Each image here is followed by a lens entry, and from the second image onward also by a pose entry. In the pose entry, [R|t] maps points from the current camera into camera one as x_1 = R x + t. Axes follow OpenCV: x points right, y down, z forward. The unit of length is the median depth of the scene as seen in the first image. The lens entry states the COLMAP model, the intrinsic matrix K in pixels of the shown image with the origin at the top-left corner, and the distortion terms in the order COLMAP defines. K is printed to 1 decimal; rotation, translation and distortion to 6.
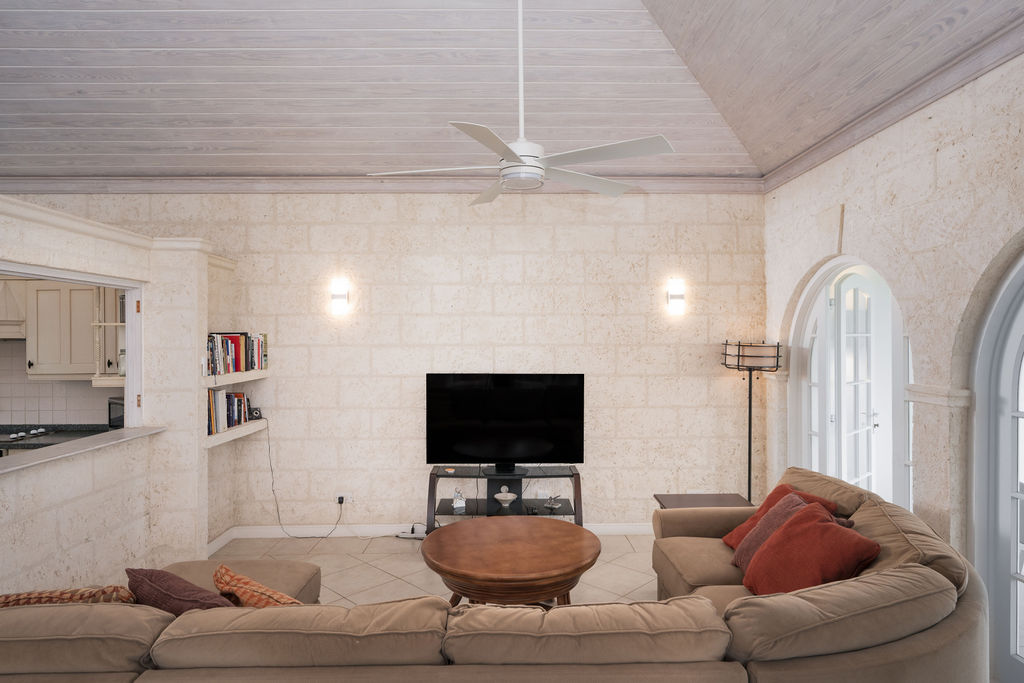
lens RADIAL K [[617.3, 0, 512.2], [0, 617.3, 340.5], [0, 0, 1]] dist [-0.001438, 0.000078]
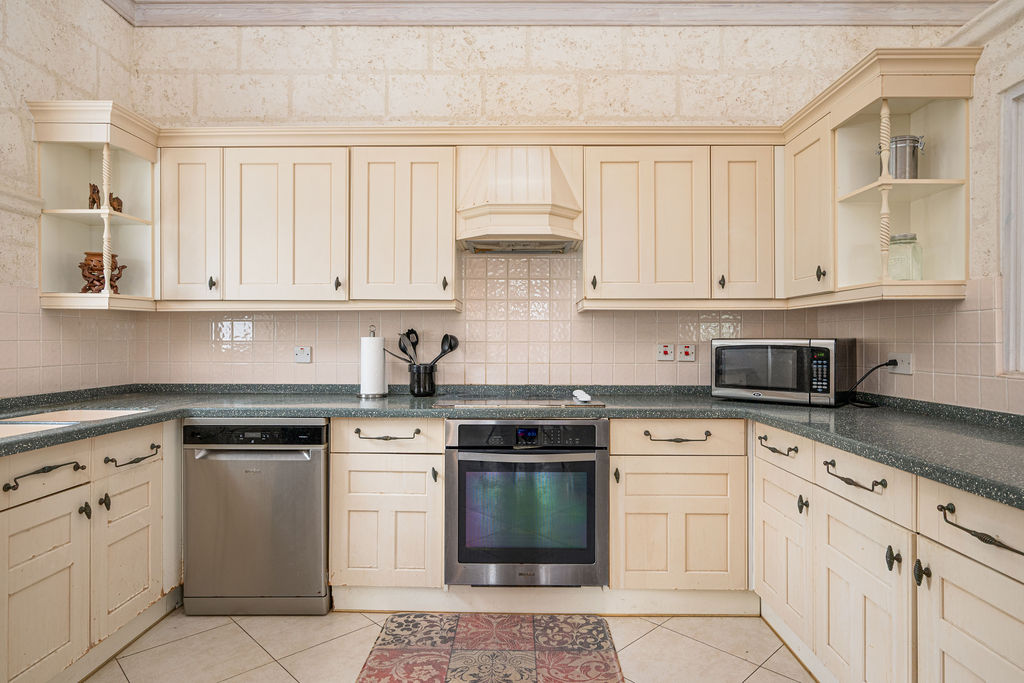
lens RADIAL K [[589.0, 0, 512.4], [0, 589.0, 340.7], [0, 0, 1]] dist [-0.001236, -0.000110]
pose [[0.999735, 0.008014, -0.021590, -0.788924], [-0.008143, 0.999950, -0.005871, 0.093685], [0.021542, 0.006045, 0.999750, 0.386833]]
